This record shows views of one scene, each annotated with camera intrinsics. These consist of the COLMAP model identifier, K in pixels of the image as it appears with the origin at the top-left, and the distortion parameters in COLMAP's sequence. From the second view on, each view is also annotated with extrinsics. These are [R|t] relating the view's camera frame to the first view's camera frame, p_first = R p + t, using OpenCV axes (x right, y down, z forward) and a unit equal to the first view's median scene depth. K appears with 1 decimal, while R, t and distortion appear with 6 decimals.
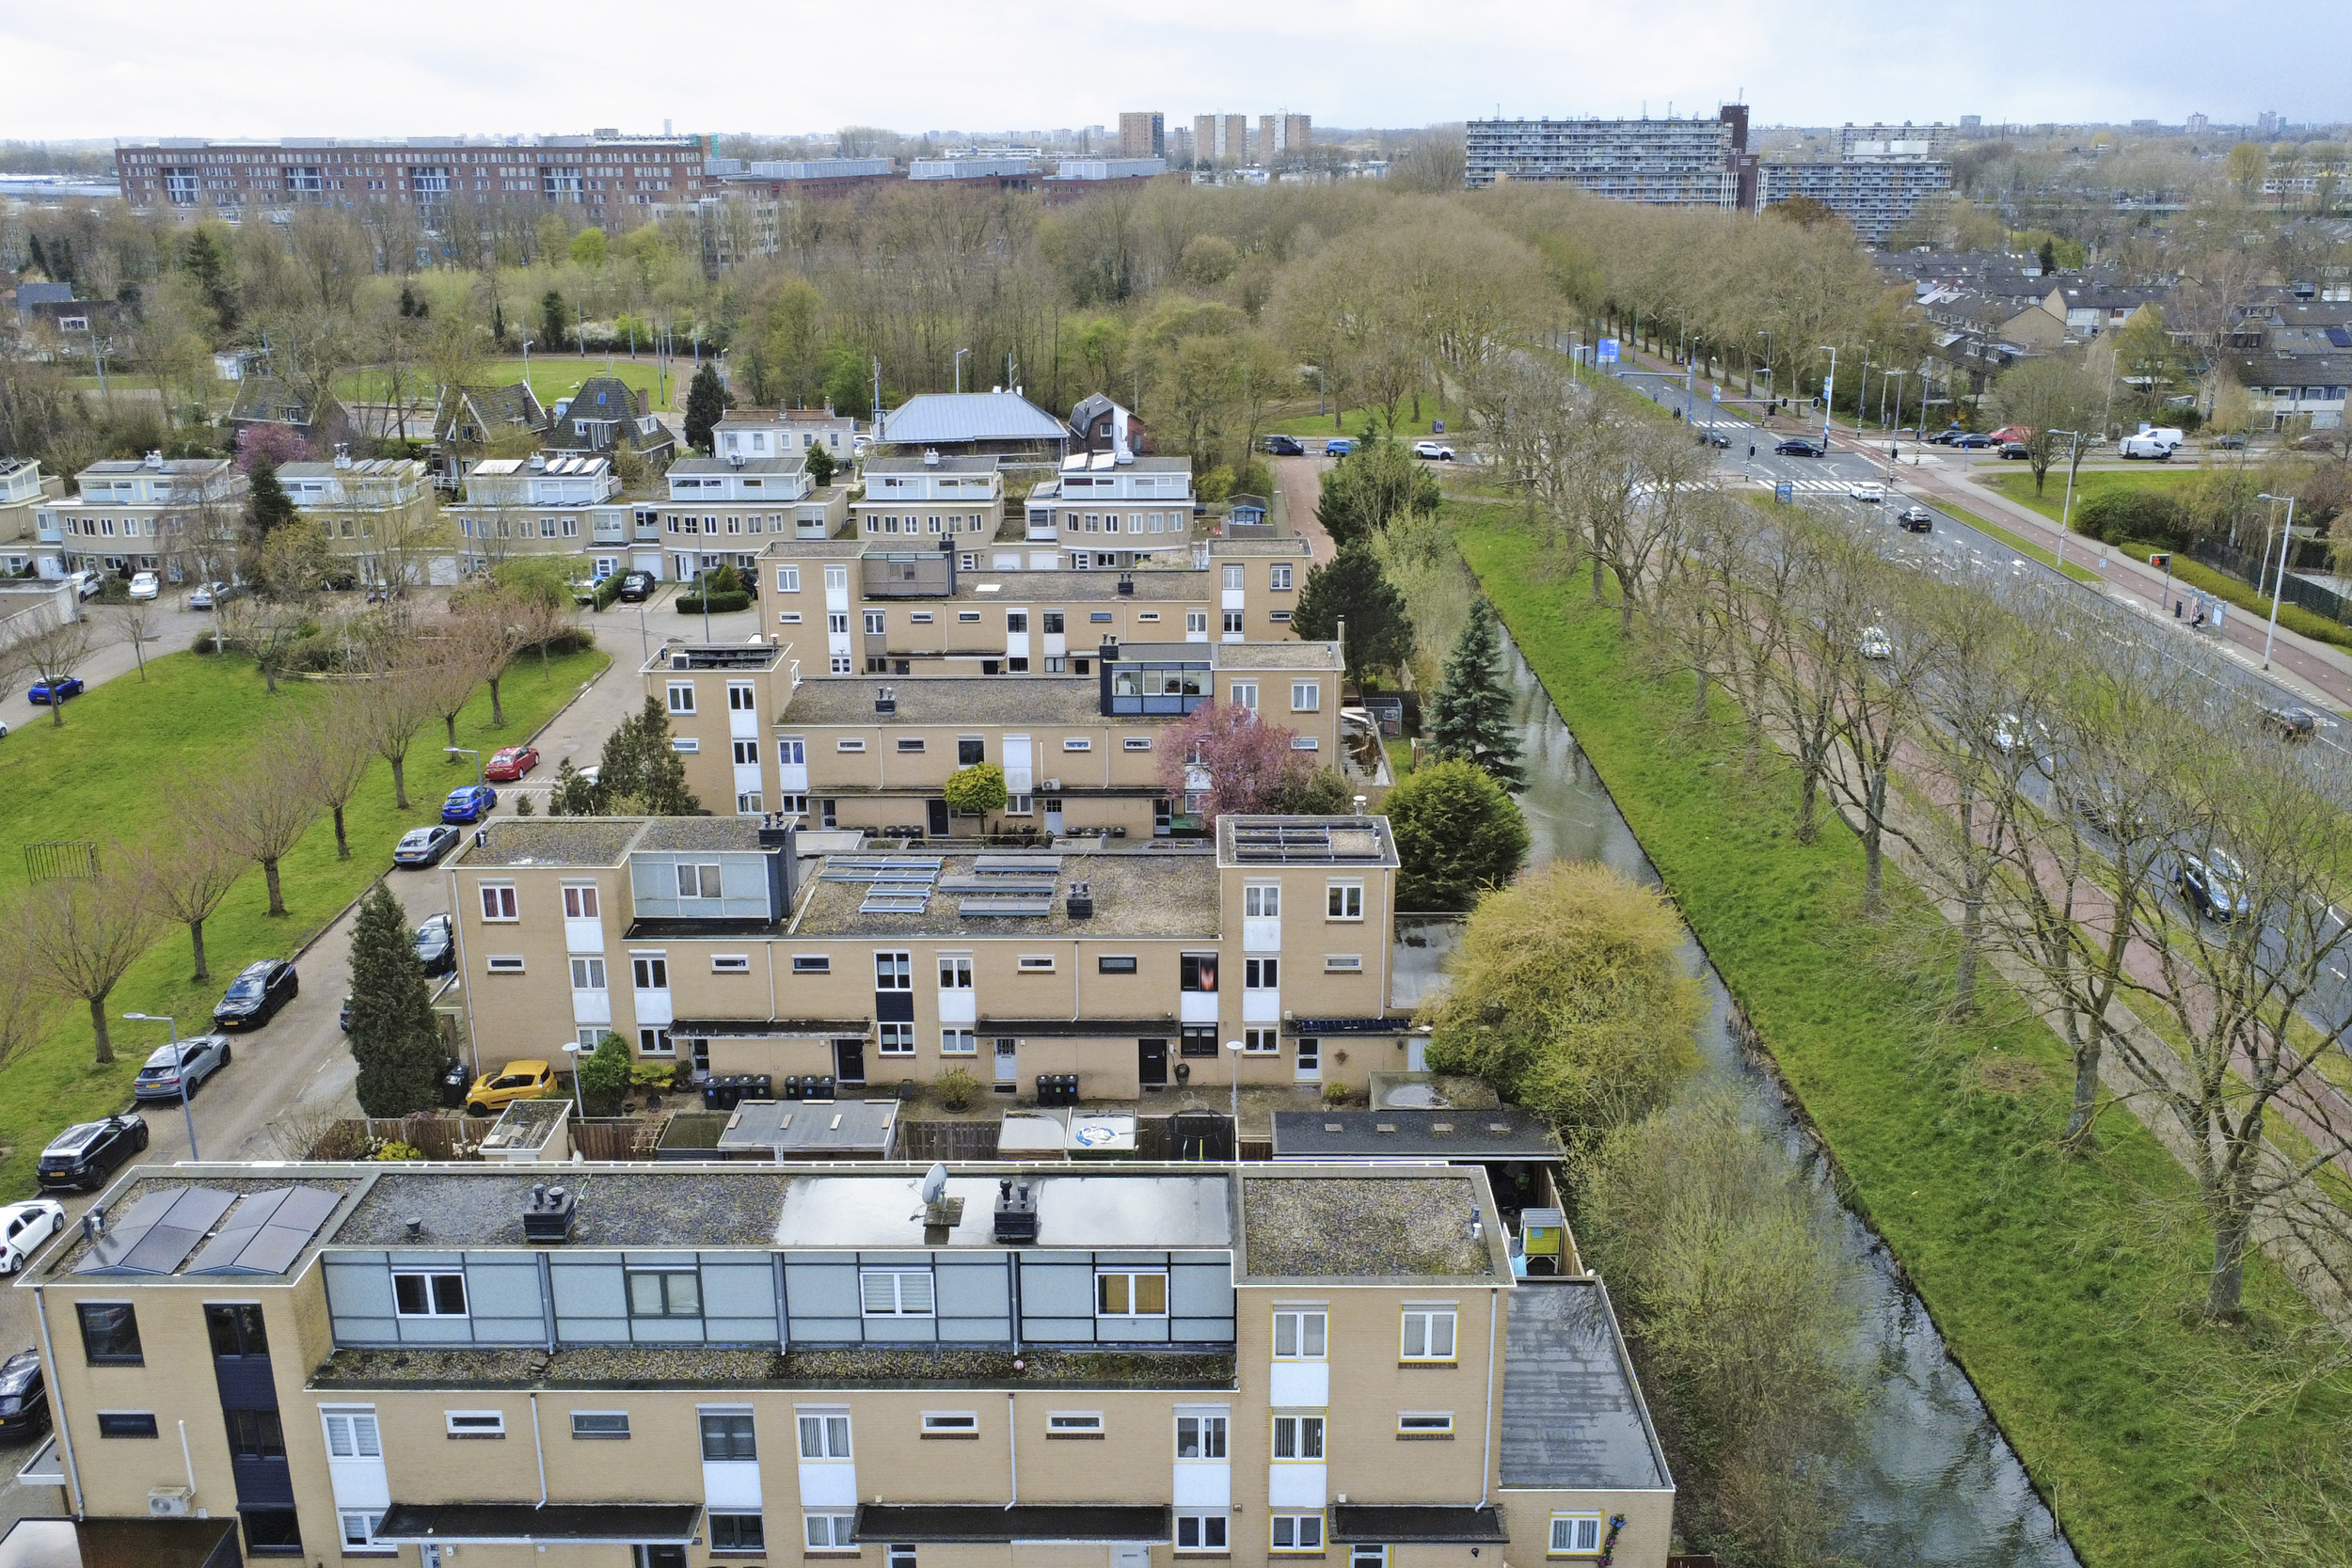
lens RADIAL K [[2009.6, 0, 1176.0], [0, 2009.6, 784.0], [0, 0, 1]] dist [-0.005199, -0.000512]
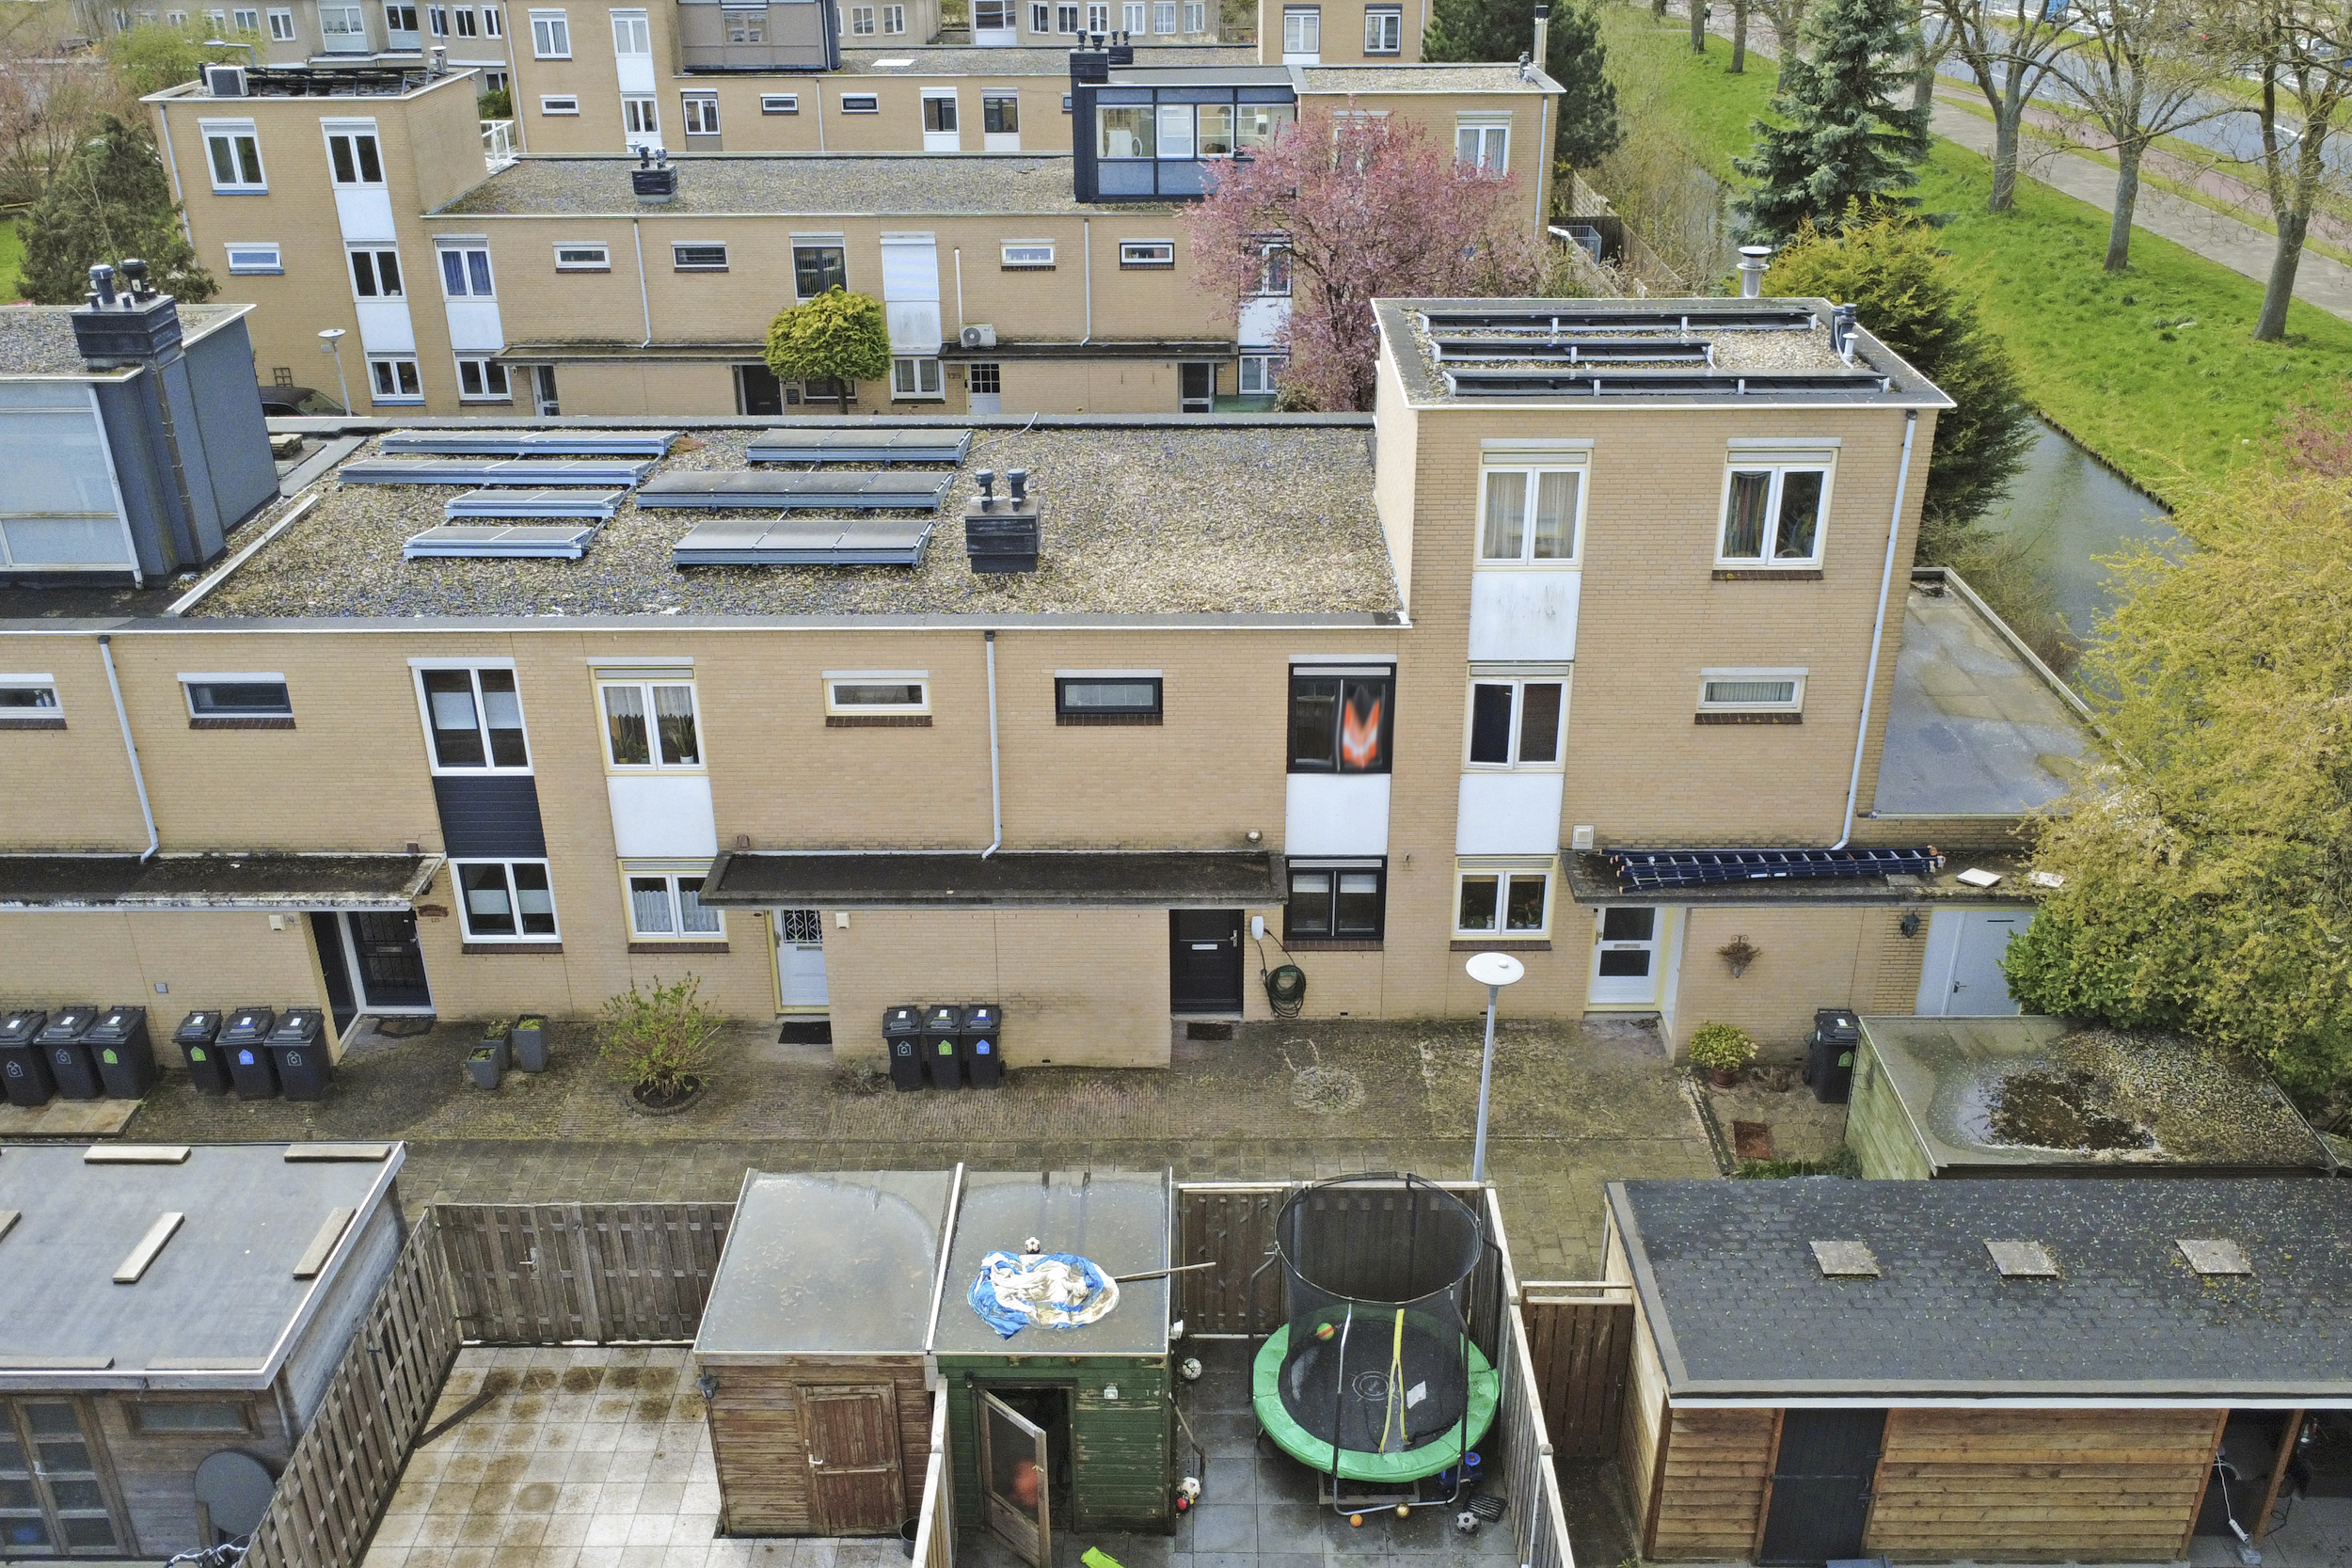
lens RADIAL K [[2021.3, 0, 1176.0], [0, 2021.3, 784.0], [0, 0, 1]] dist [-0.000810, -0.005645]
pose [[0.999994, -0.002554, 0.002156, -0.017719], [0.002219, 0.989688, 0.143221, 0.052931], [-0.002499, -0.143215, 0.989688, 0.634783]]
